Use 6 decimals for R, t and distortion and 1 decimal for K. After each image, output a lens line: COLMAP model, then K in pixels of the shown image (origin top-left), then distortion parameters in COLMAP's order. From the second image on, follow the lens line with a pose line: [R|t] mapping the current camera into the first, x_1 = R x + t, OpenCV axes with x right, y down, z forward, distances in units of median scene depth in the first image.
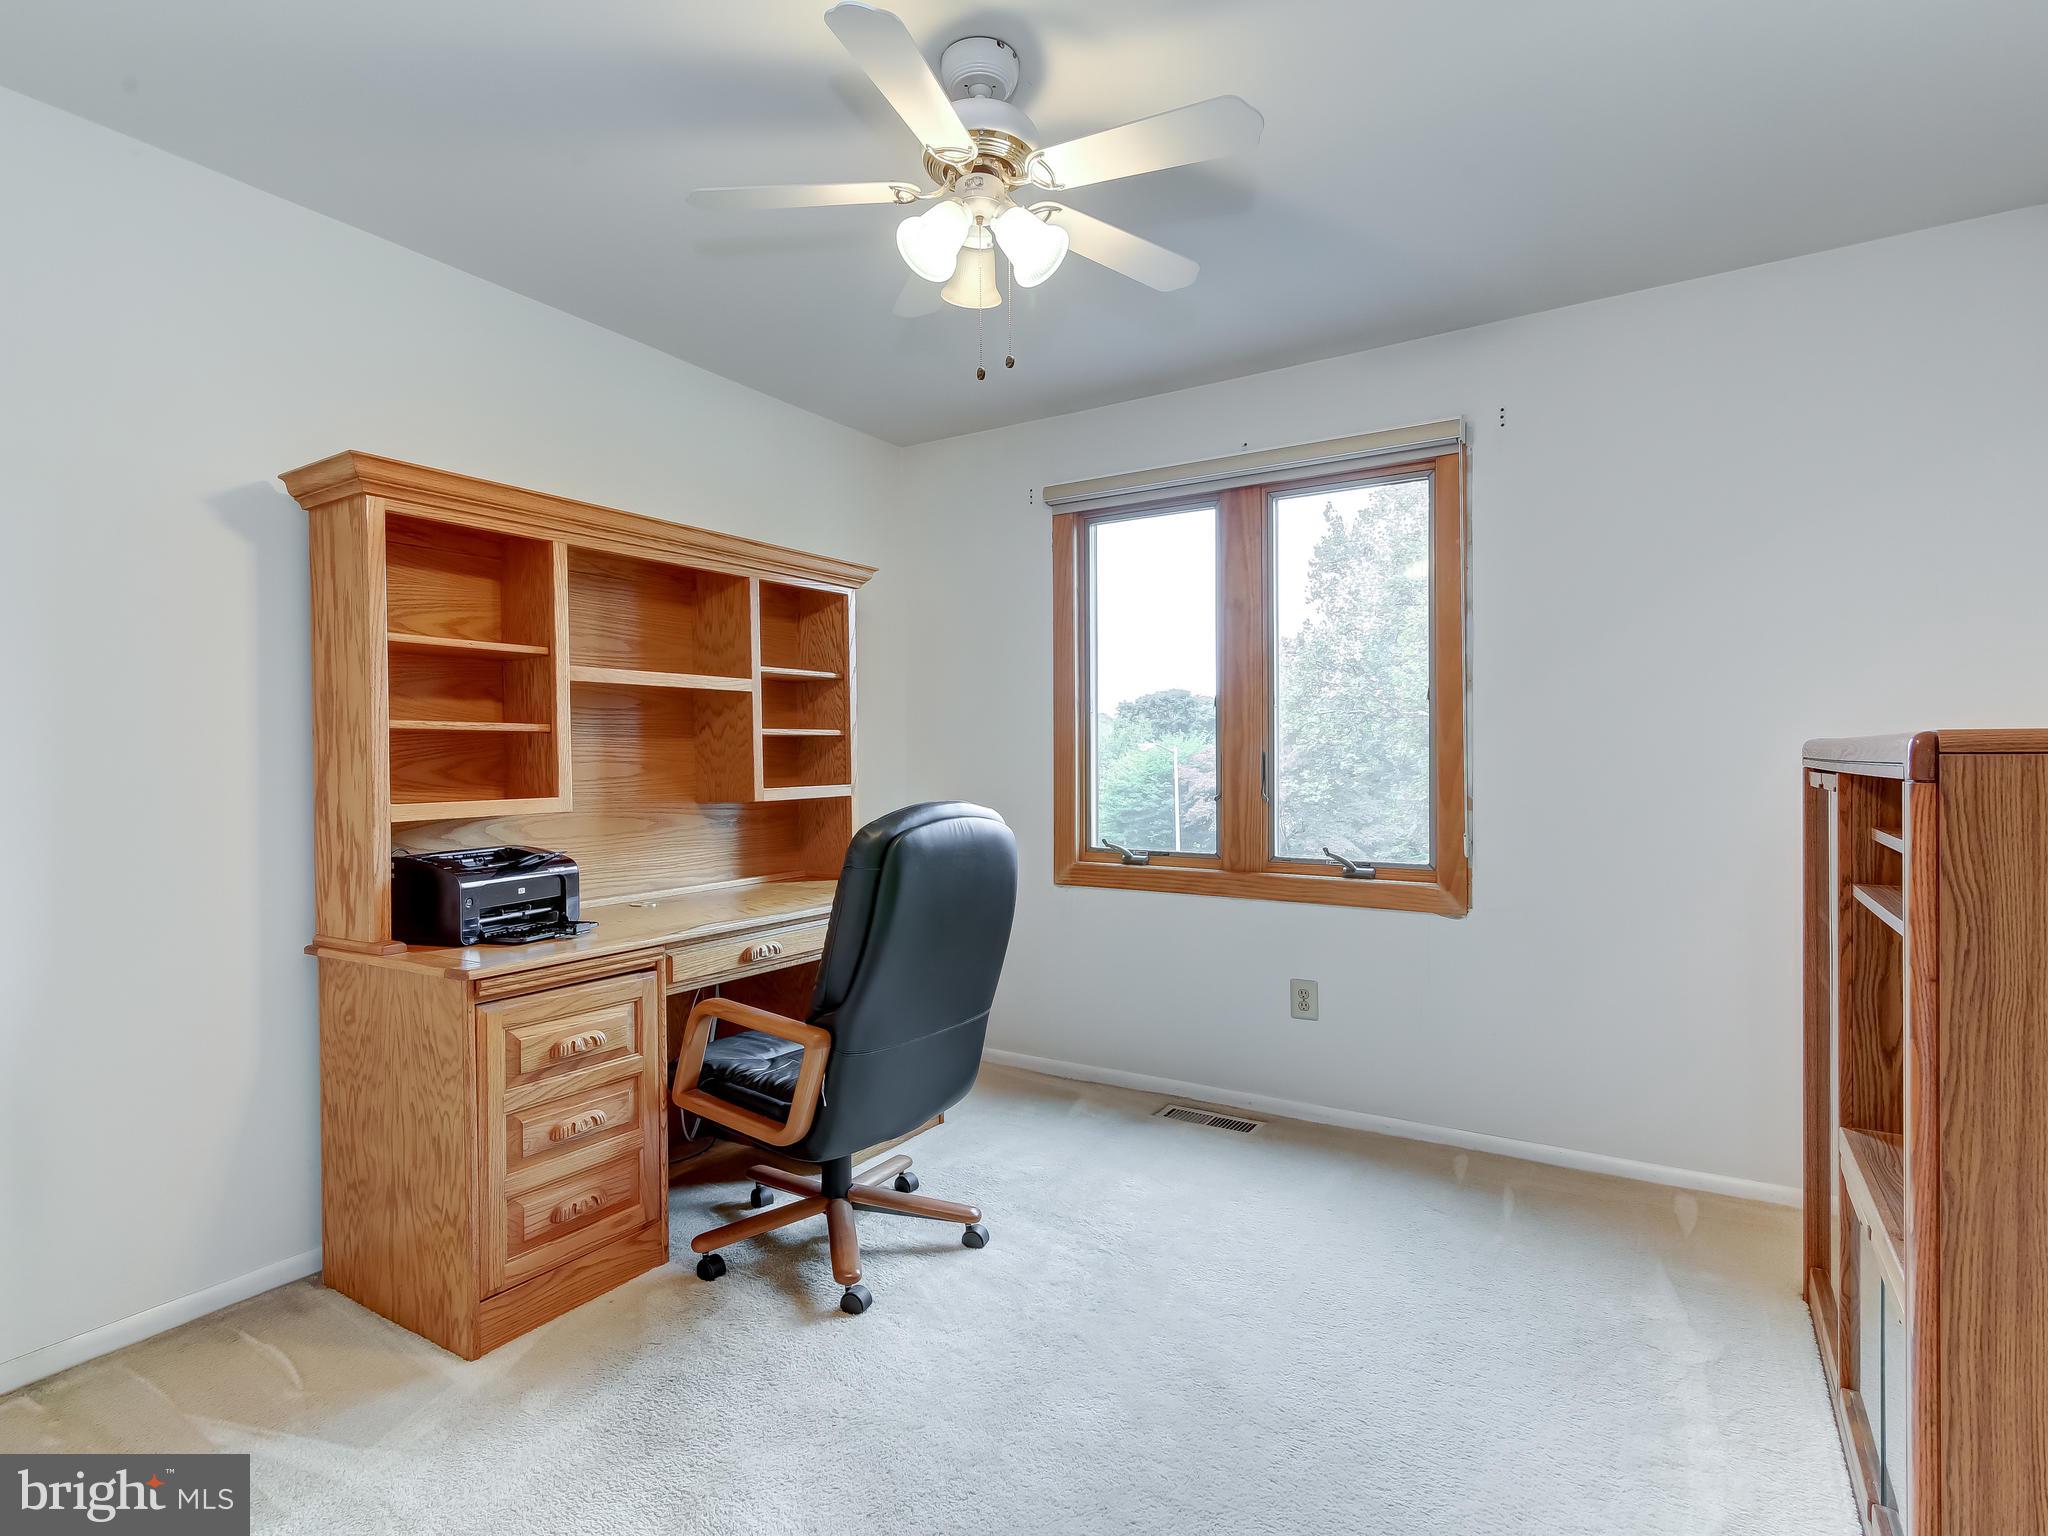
lens RADIAL K [[1032.8, 0, 1008.2], [0, 1032.8, 762.1], [0, 0, 1]] dist [0.001904, 0.000623]
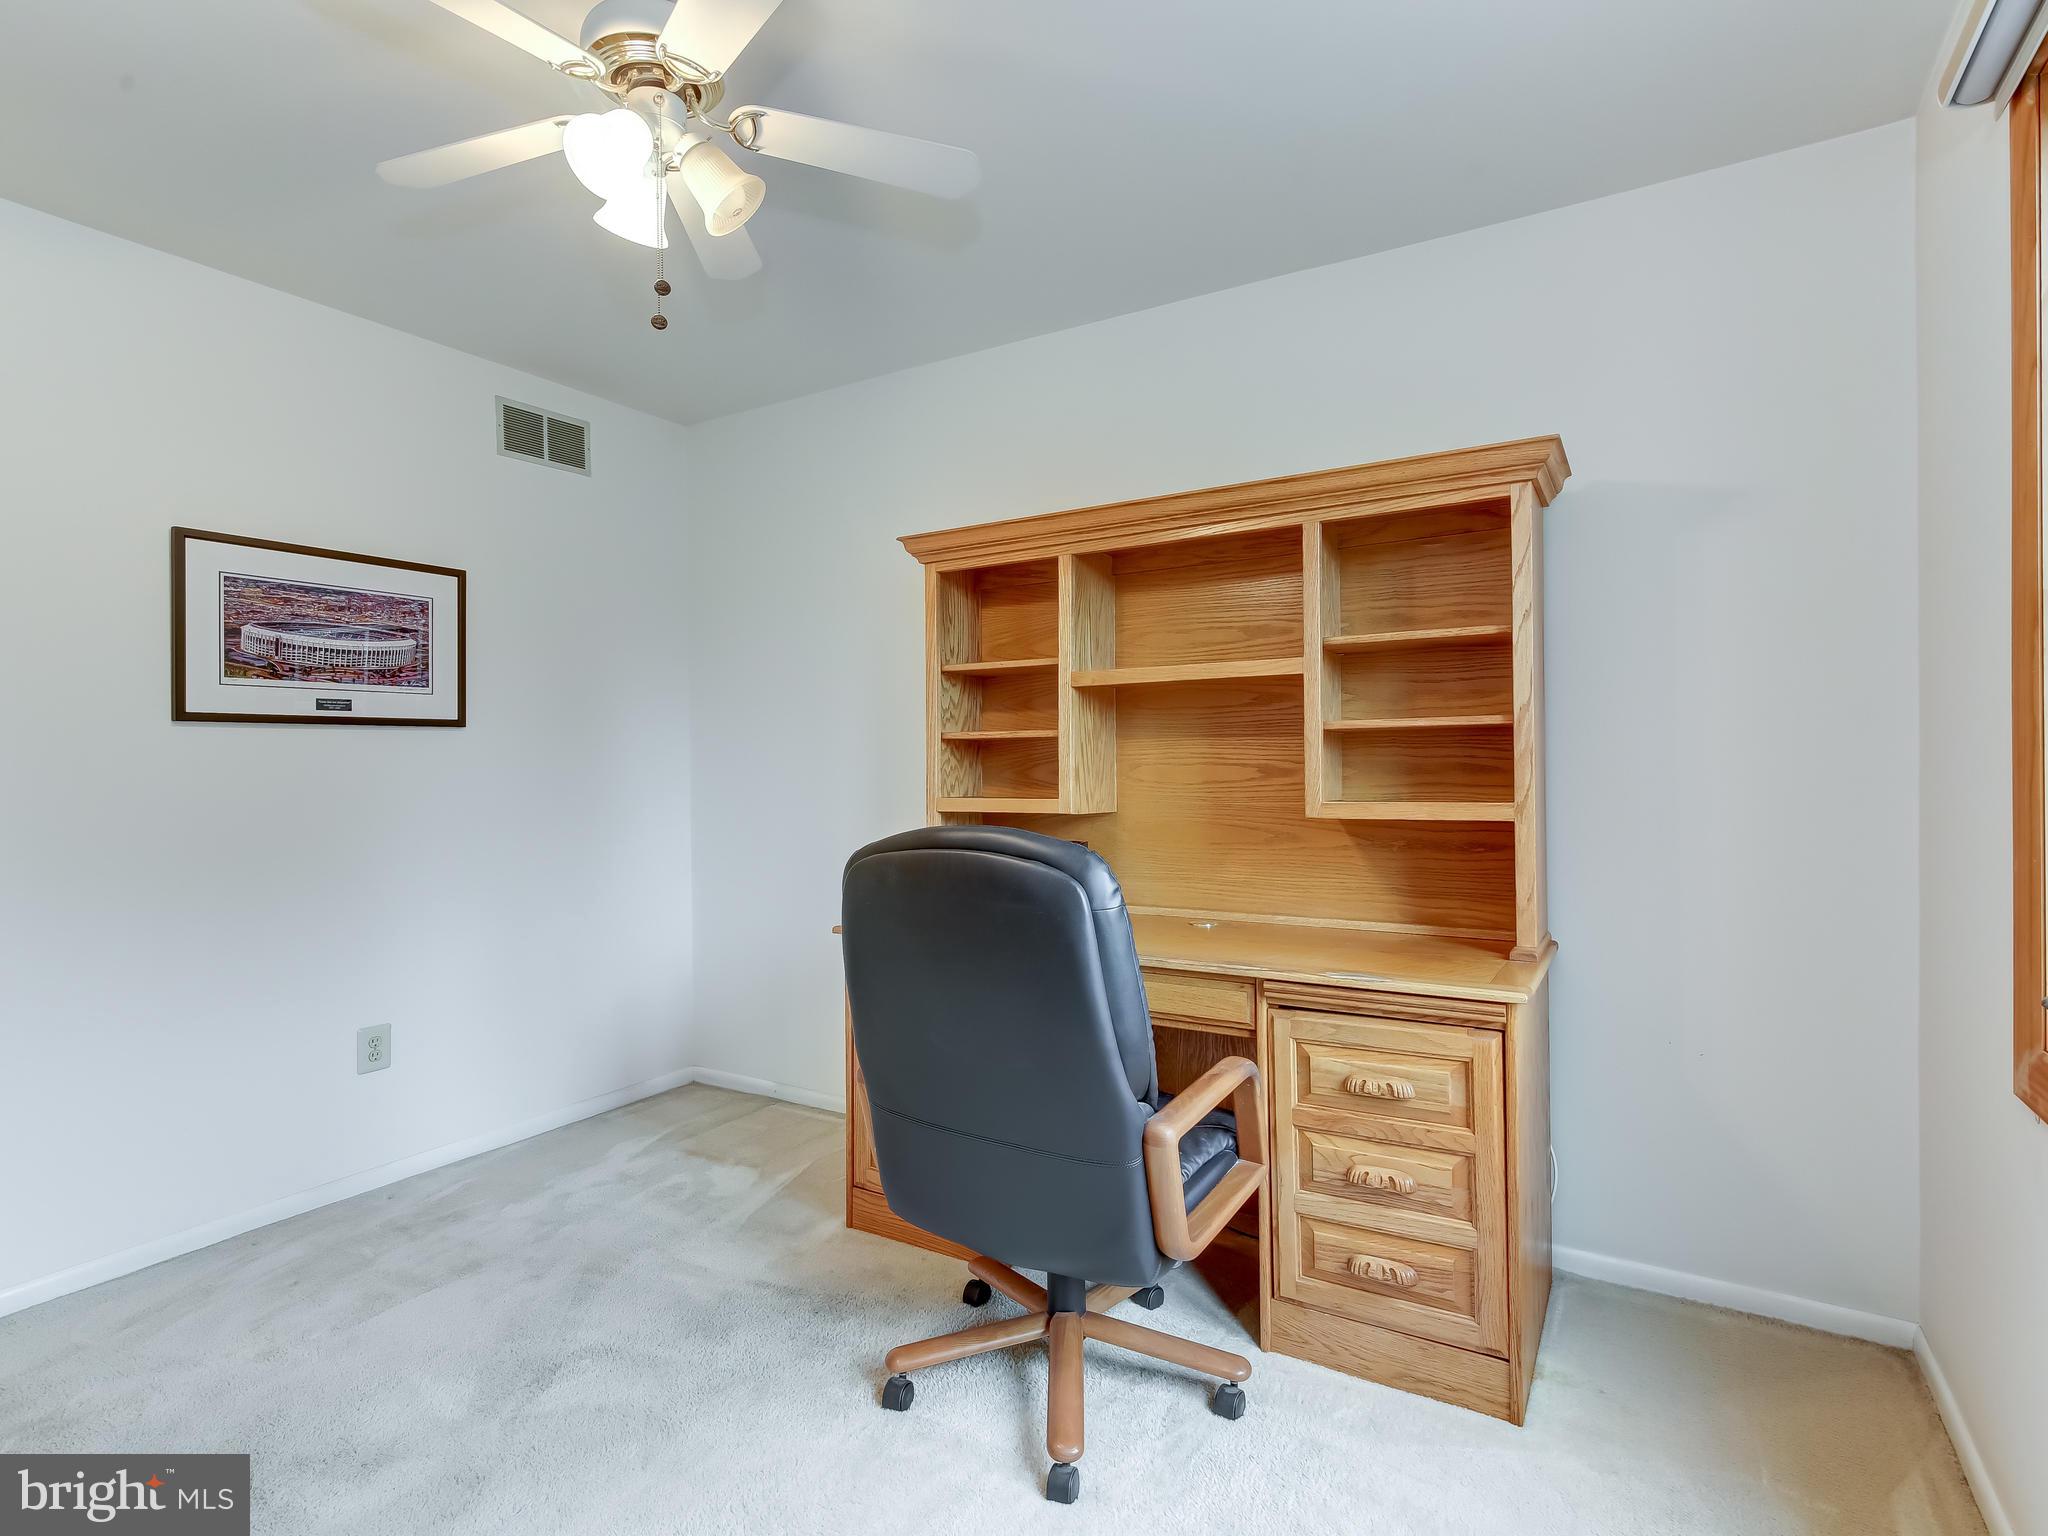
lens RADIAL K [[1032.8, 0, 1008.2], [0, 1032.8, 762.1], [0, 0, 1]] dist [0.001904, 0.000623]
pose [[0.028660, 0.007103, -0.999564, 0.472503], [0.004547, 0.999963, 0.007236, -0.008763], [0.999579, -0.004752, 0.028627, 0.708969]]
